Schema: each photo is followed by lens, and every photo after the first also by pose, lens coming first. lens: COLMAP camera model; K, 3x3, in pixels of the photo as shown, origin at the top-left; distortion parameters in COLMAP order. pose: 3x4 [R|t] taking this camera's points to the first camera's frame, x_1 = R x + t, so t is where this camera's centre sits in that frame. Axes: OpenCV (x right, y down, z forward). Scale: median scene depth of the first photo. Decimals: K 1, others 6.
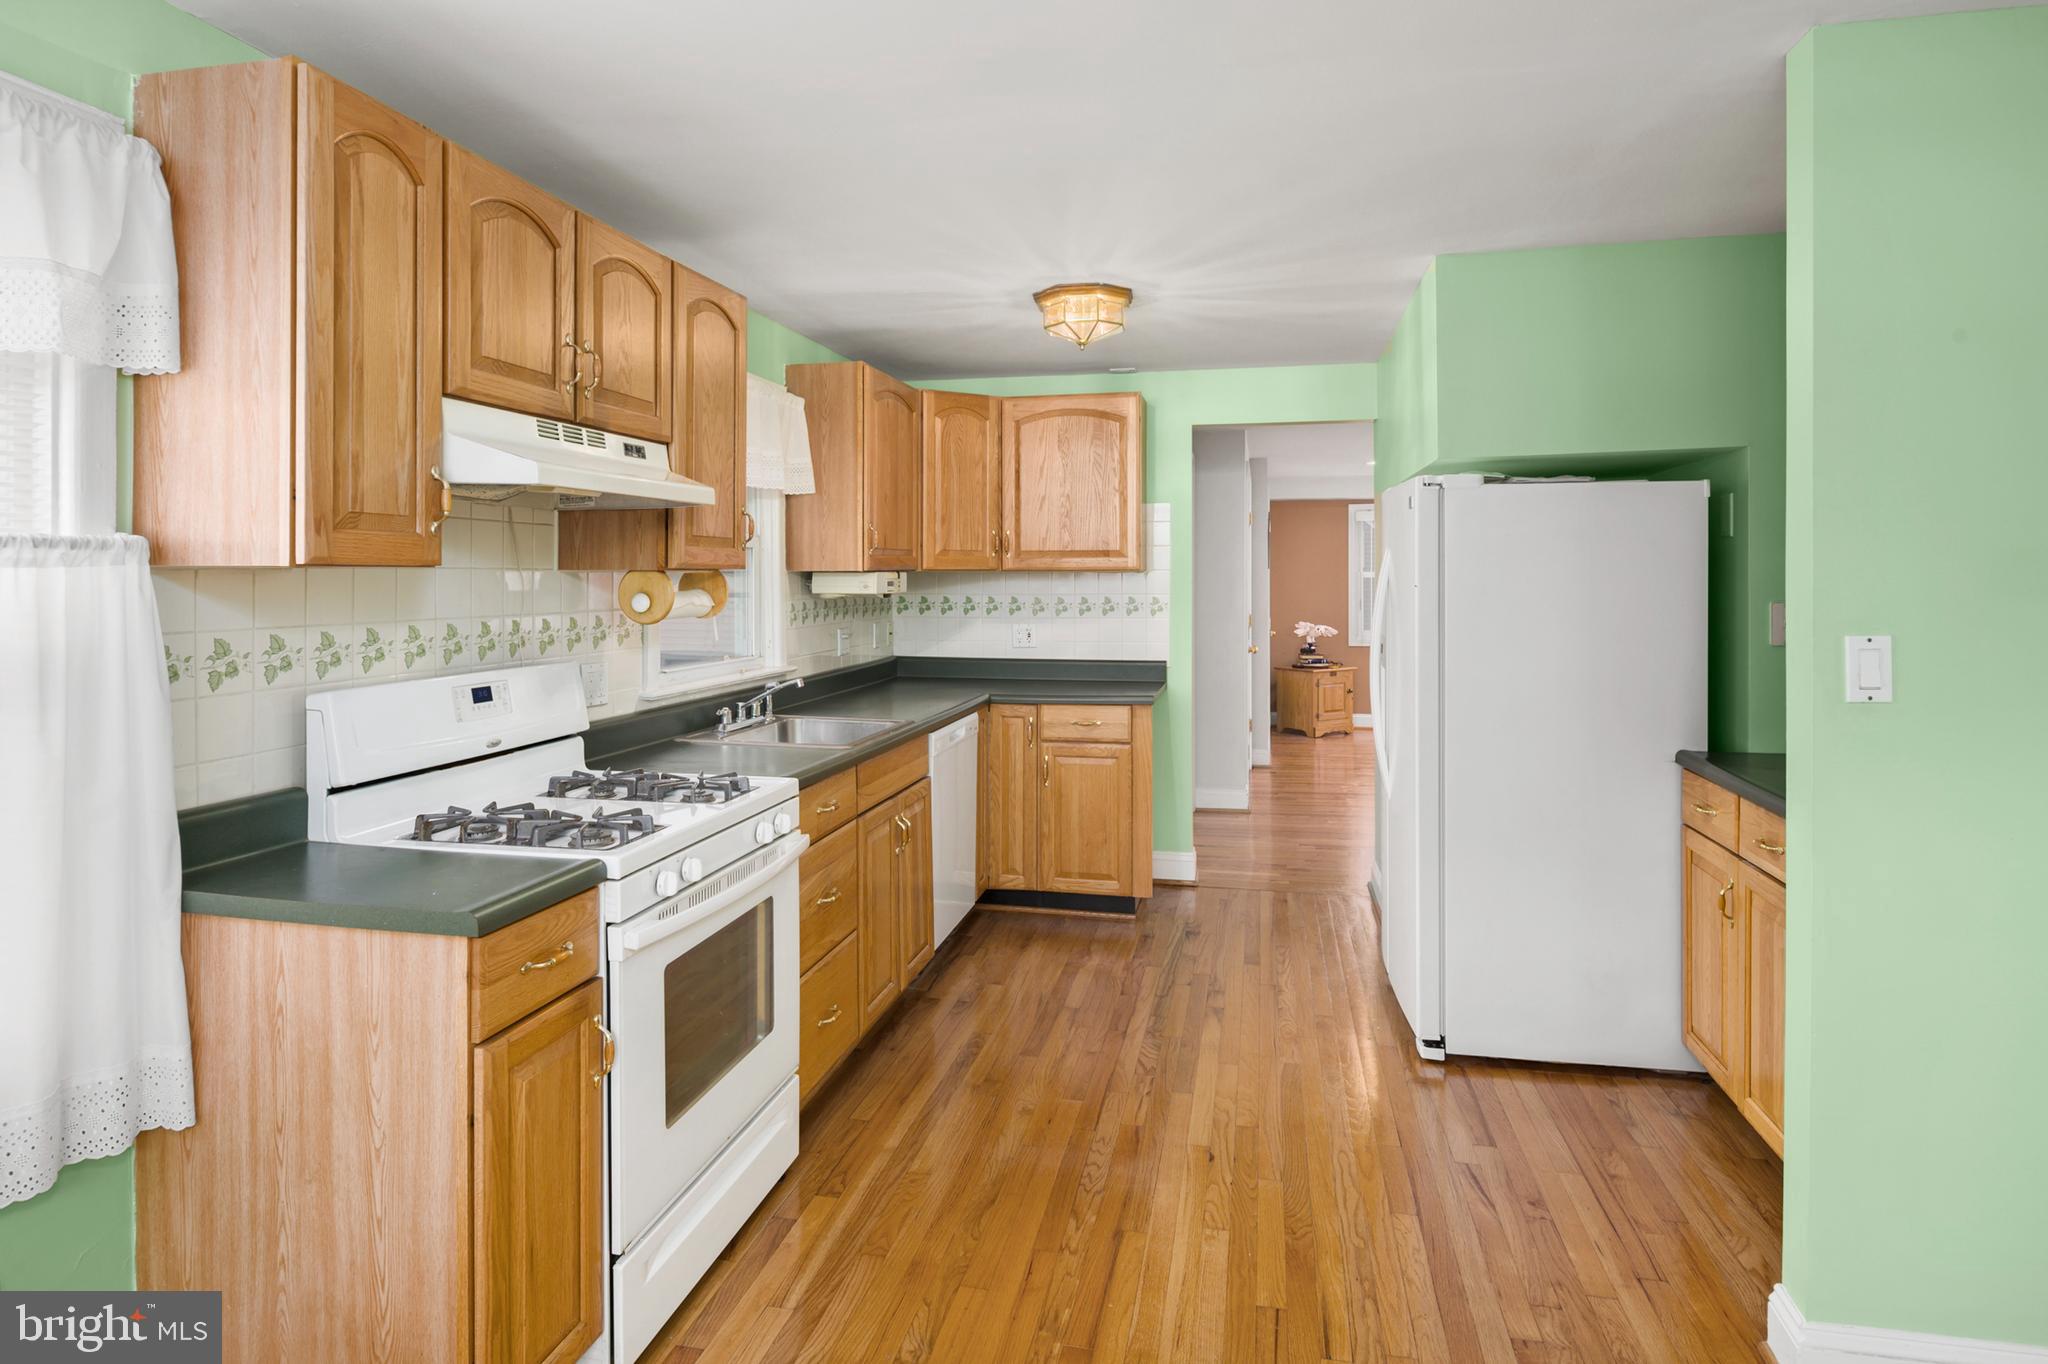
lens RADIAL K [[1109.3, 0, 1024.9], [0, 1109.3, 582.3], [0, 0, 1]] dist [-0.001449, -0.002088]
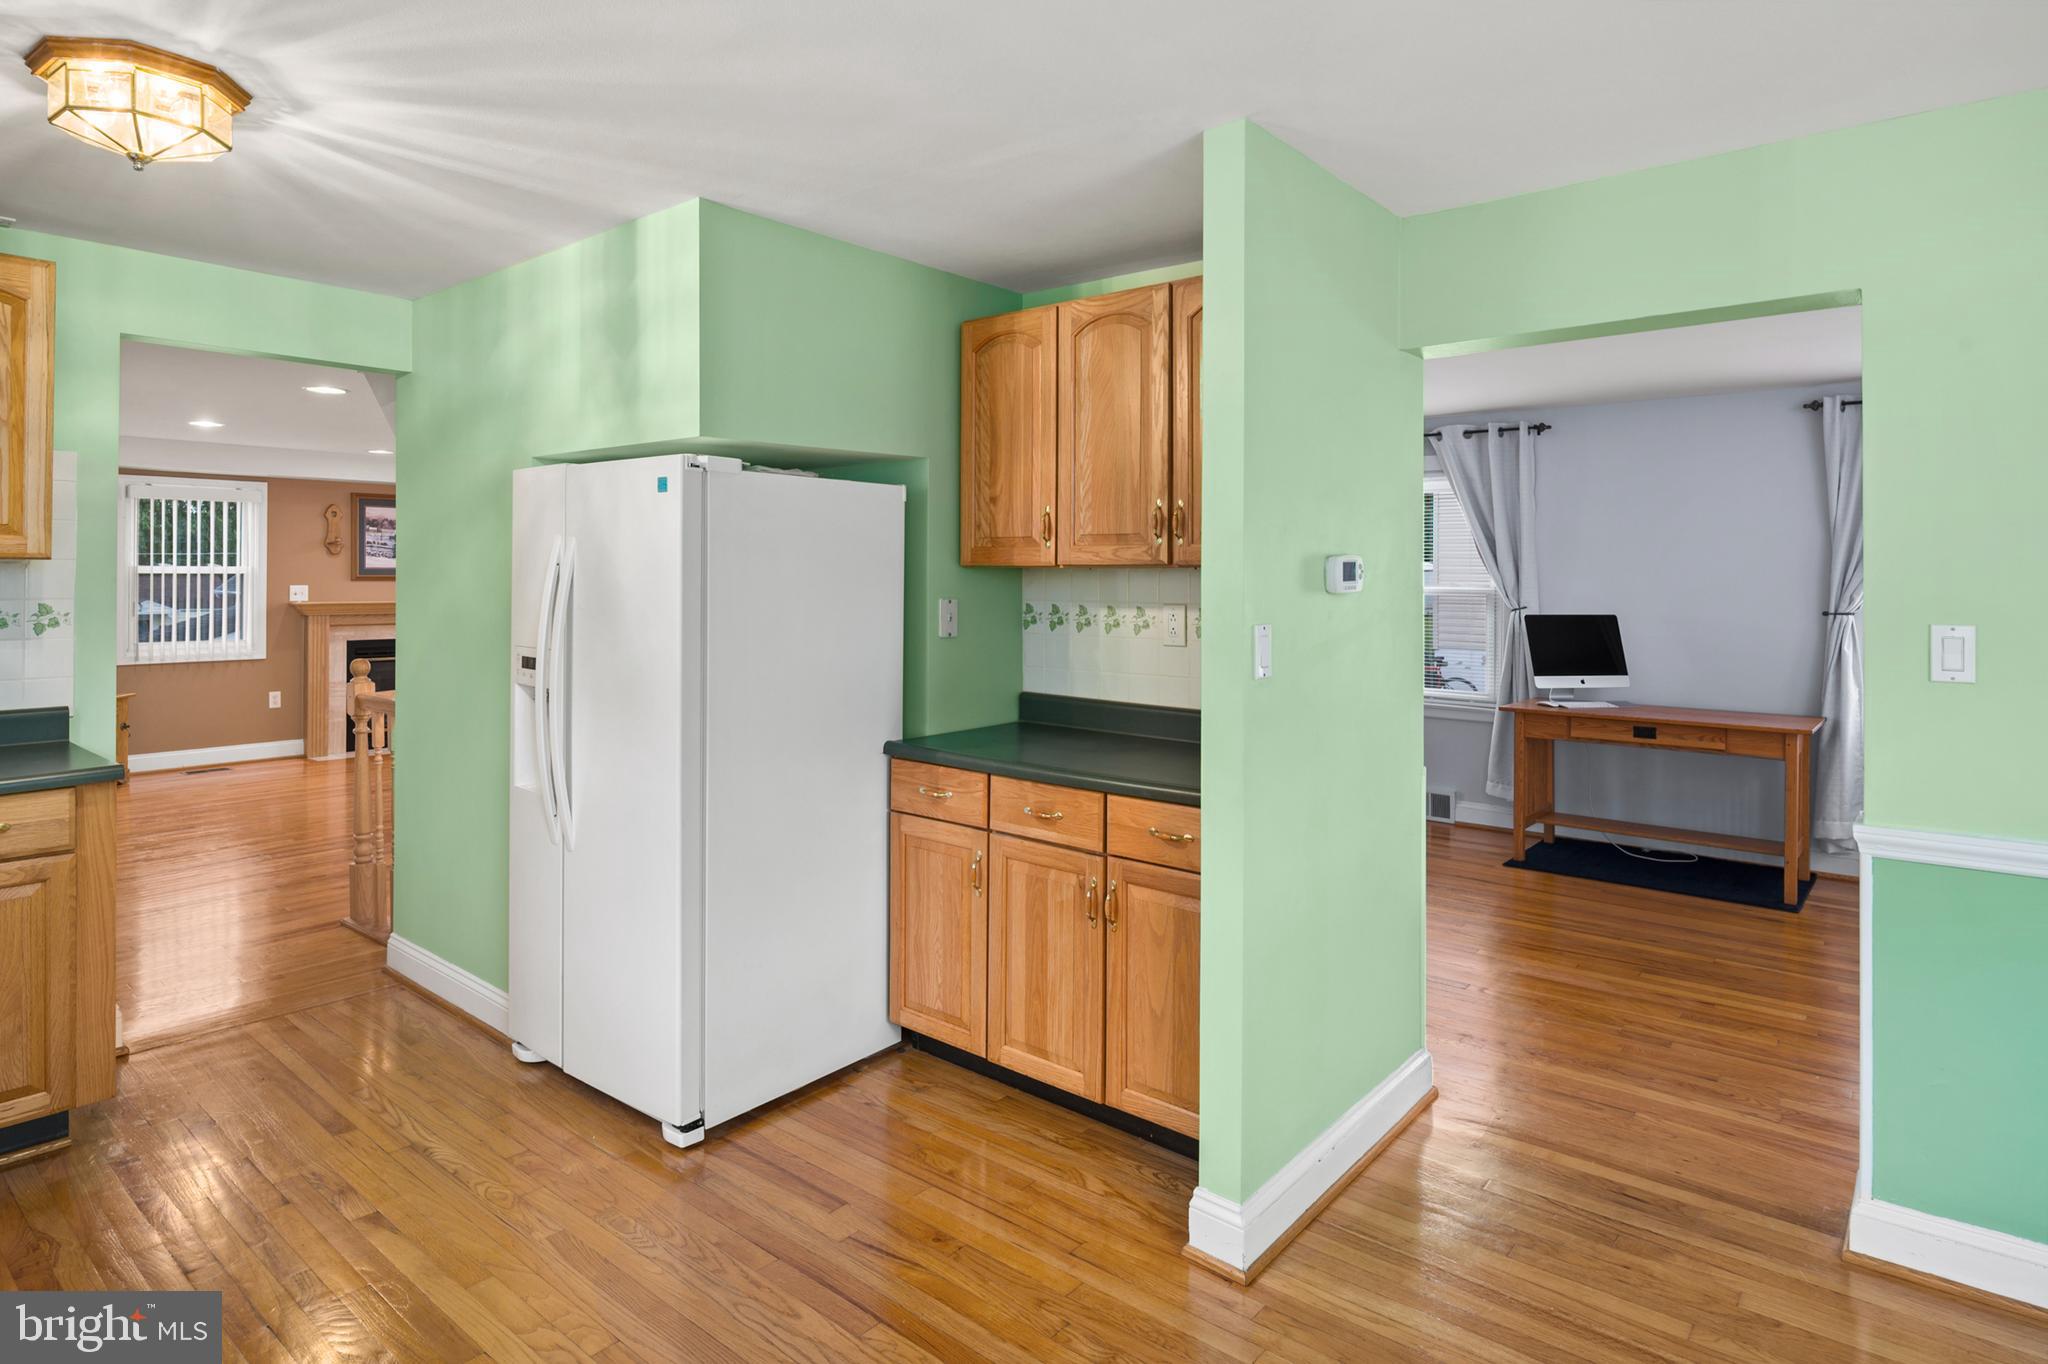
lens RADIAL K [[1127.6, 0, 1021.4], [0, 1127.6, 568.8], [0, 0, 1]] dist [0.002573, -0.008928]
pose [[0.465870, 0.004341, 0.884843, -0.312884], [-0.001985, 0.999991, -0.003860, -0.007429], [-0.884851, 0.000042, 0.465874, 0.421048]]
